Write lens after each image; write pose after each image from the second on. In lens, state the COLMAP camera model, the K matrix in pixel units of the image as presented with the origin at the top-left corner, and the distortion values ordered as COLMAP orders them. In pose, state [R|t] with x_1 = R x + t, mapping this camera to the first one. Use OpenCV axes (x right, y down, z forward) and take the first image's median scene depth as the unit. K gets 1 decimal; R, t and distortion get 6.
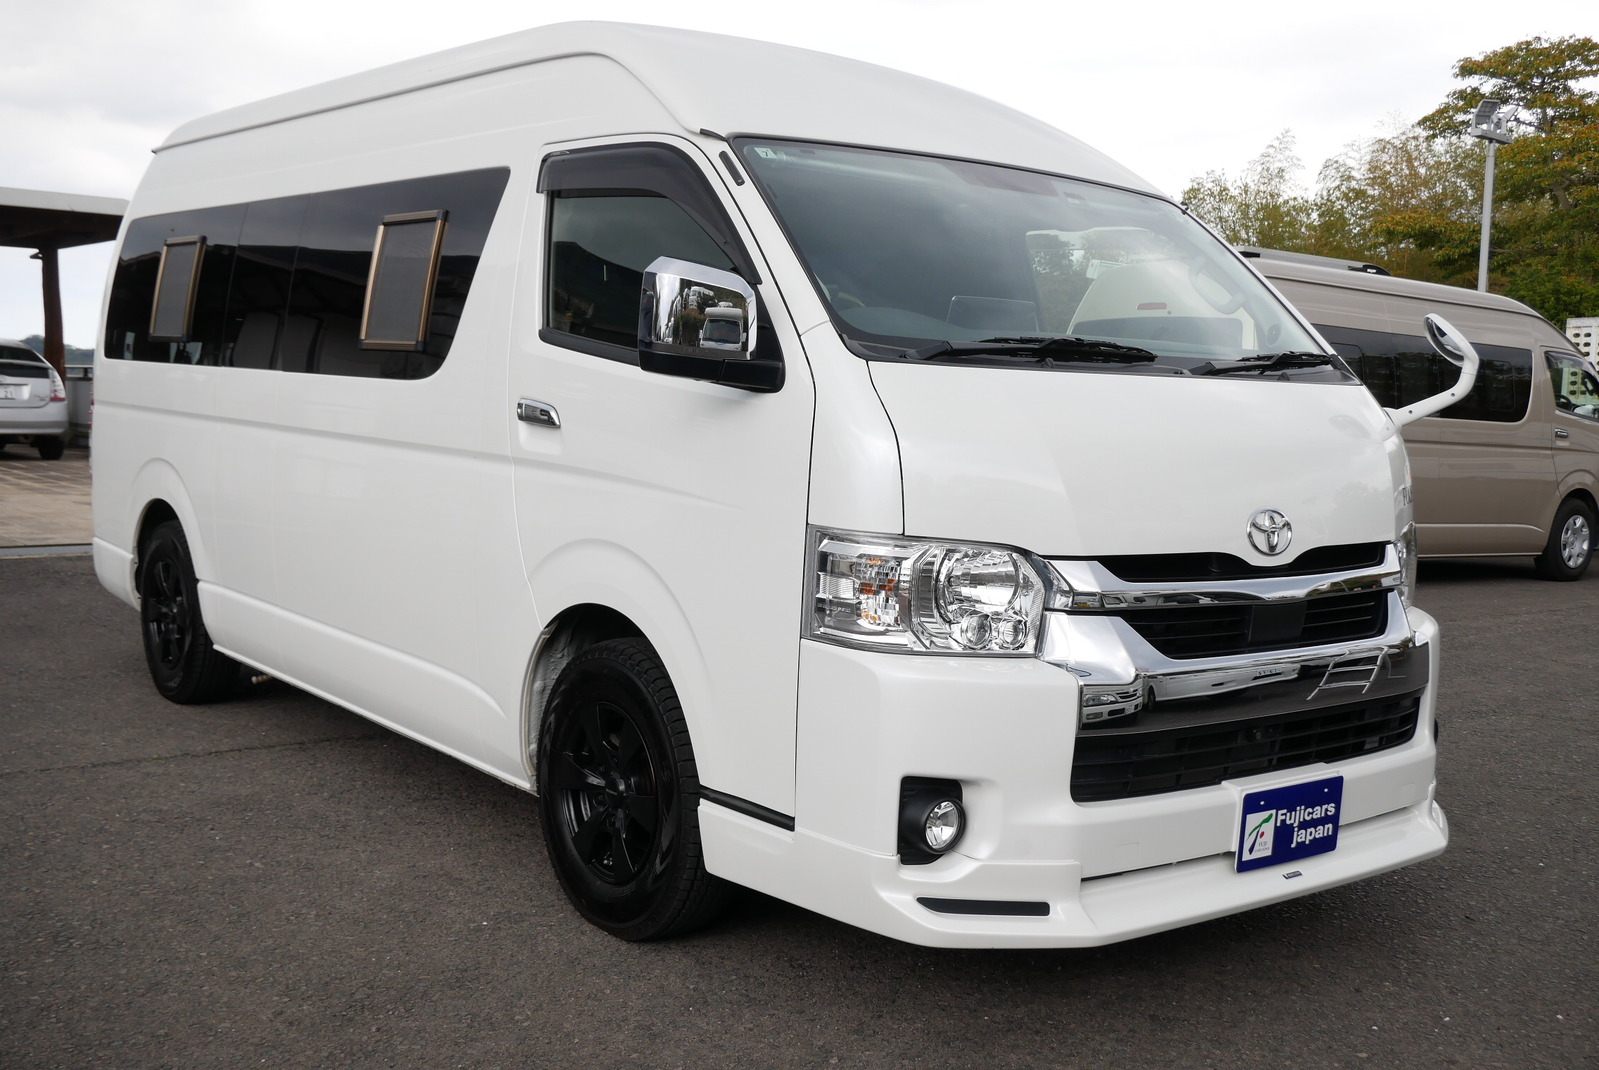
lens RADIAL K [[1629.3, 0, 799.5], [0, 1629.3, 535.0], [0, 0, 1]] dist [0.067433, -0.000511]
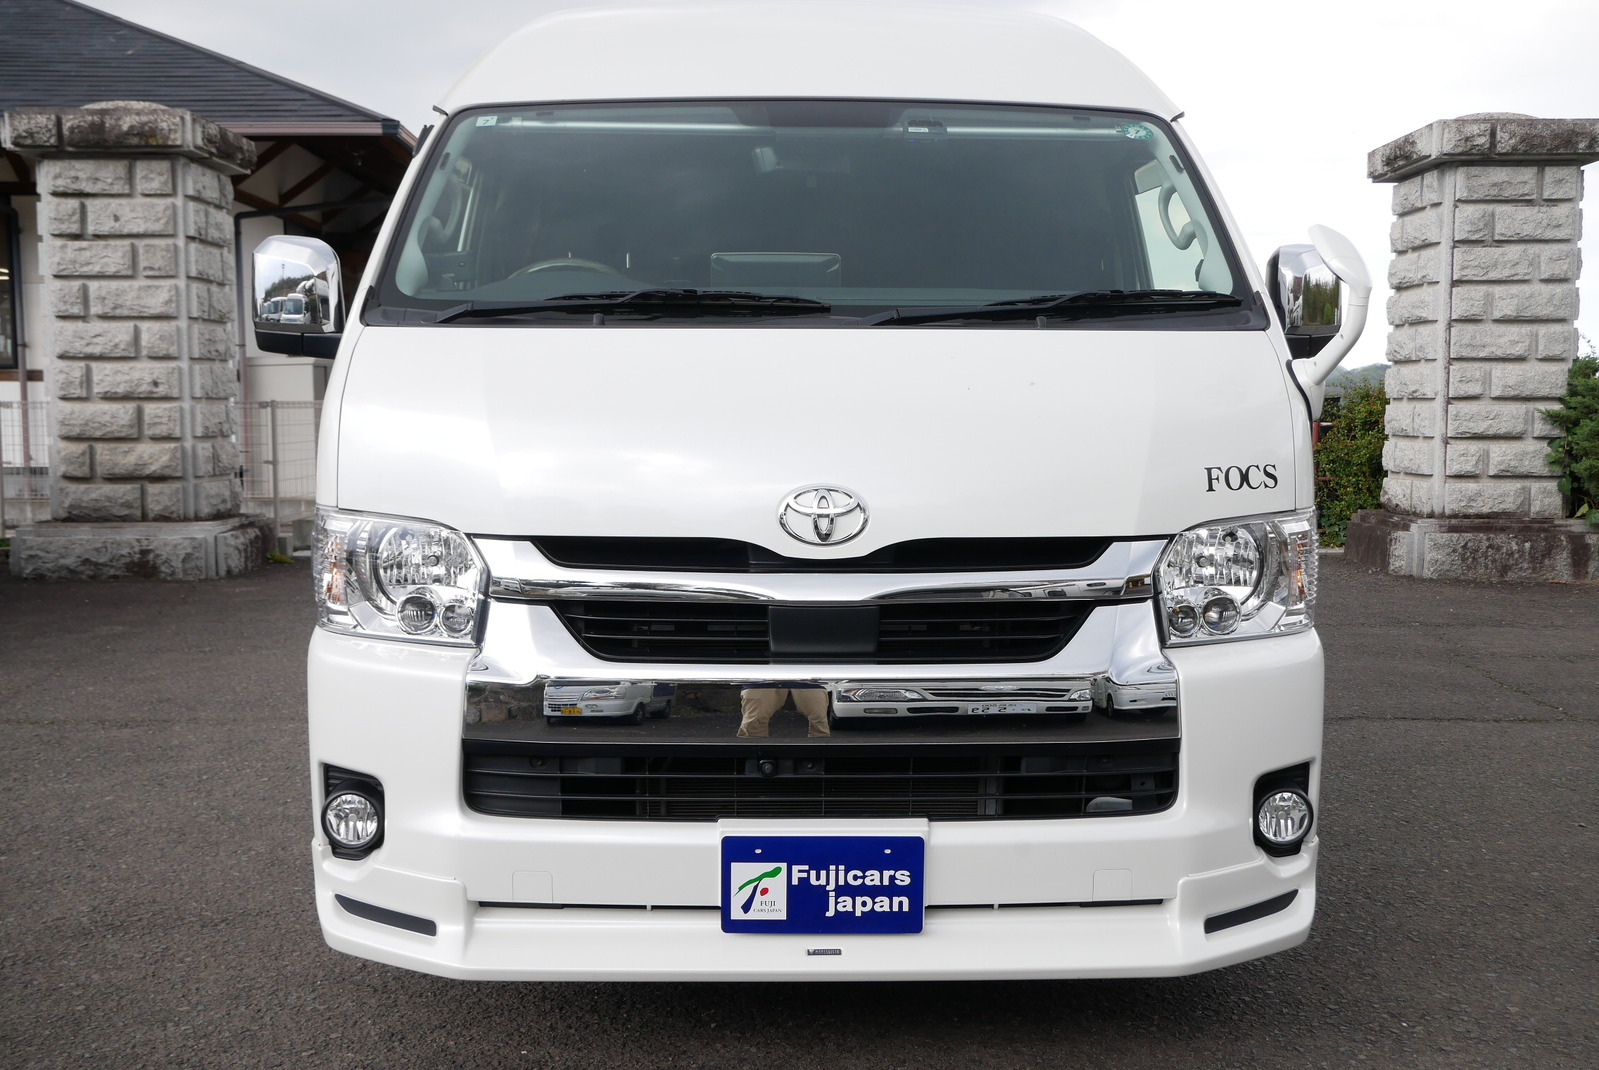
lens RADIAL K [[1629.3, 0, 799.5], [0, 1629.3, 535.0], [0, 0, 1]] dist [0.067433, -0.000511]
pose [[0.792255, 0.017351, -0.609943, 0.772280], [-0.029028, 0.999536, -0.009271, 0.015452], [0.609499, 0.025051, 0.792391, 0.371043]]
